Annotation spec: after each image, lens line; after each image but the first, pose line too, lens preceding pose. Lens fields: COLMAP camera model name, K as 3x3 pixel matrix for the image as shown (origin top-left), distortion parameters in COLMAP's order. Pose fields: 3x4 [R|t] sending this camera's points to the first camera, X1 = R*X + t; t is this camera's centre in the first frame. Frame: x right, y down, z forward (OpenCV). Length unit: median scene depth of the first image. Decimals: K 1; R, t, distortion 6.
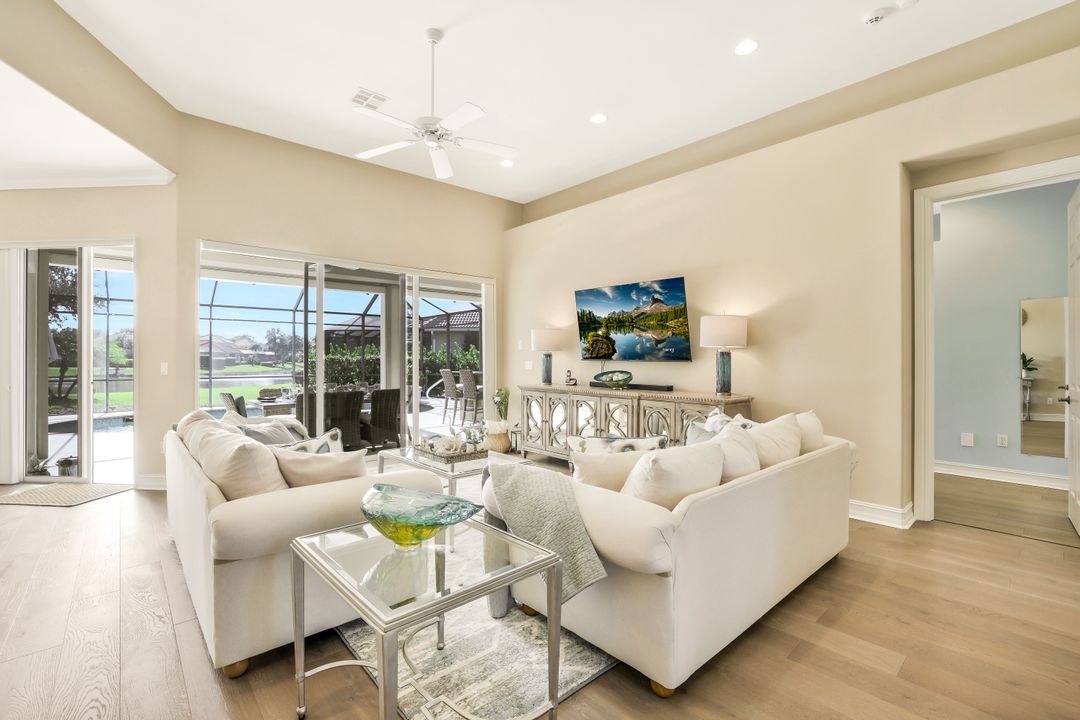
lens RADIAL K [[478.3, 0, 537.0], [0, 478.3, 357.3], [0, 0, 1]] dist [-0.003035, 0.000805]
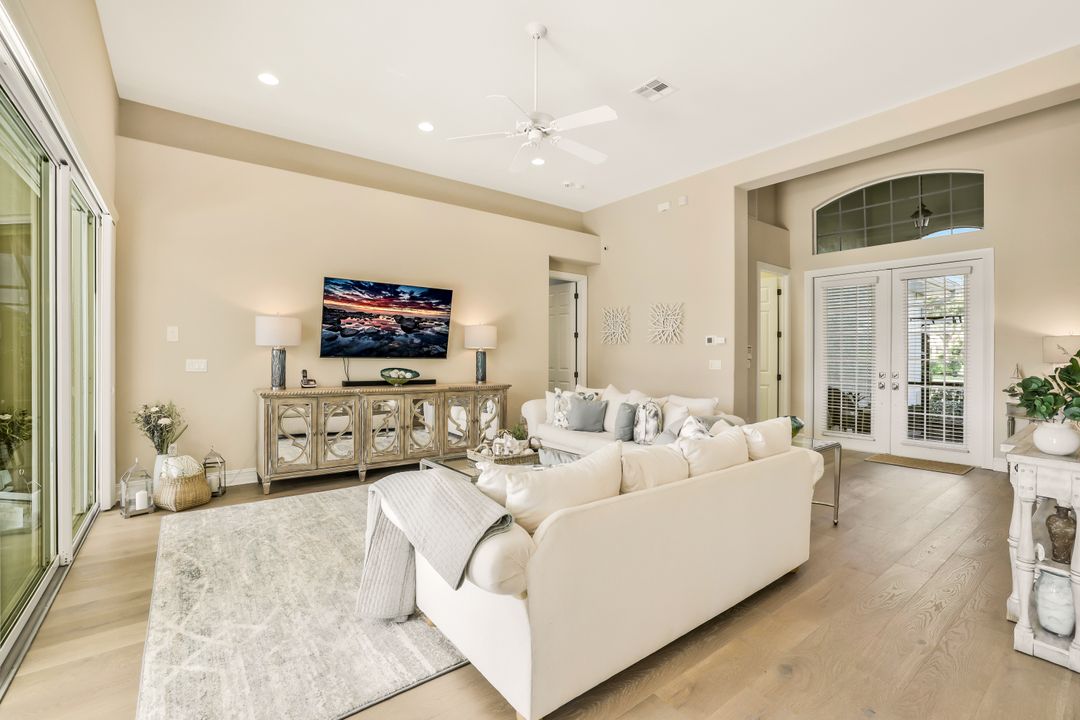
lens RADIAL K [[478.3, 0, 541.7], [0, 478.3, 359.5], [0, 0, 1]] dist [-0.003035, 0.000805]
pose [[0.077907, 0.001591, 0.996959, -0.830574], [-0.005048, 0.999987, -0.001202, 0.009830], [-0.996948, -0.004939, 0.077914, 0.622127]]
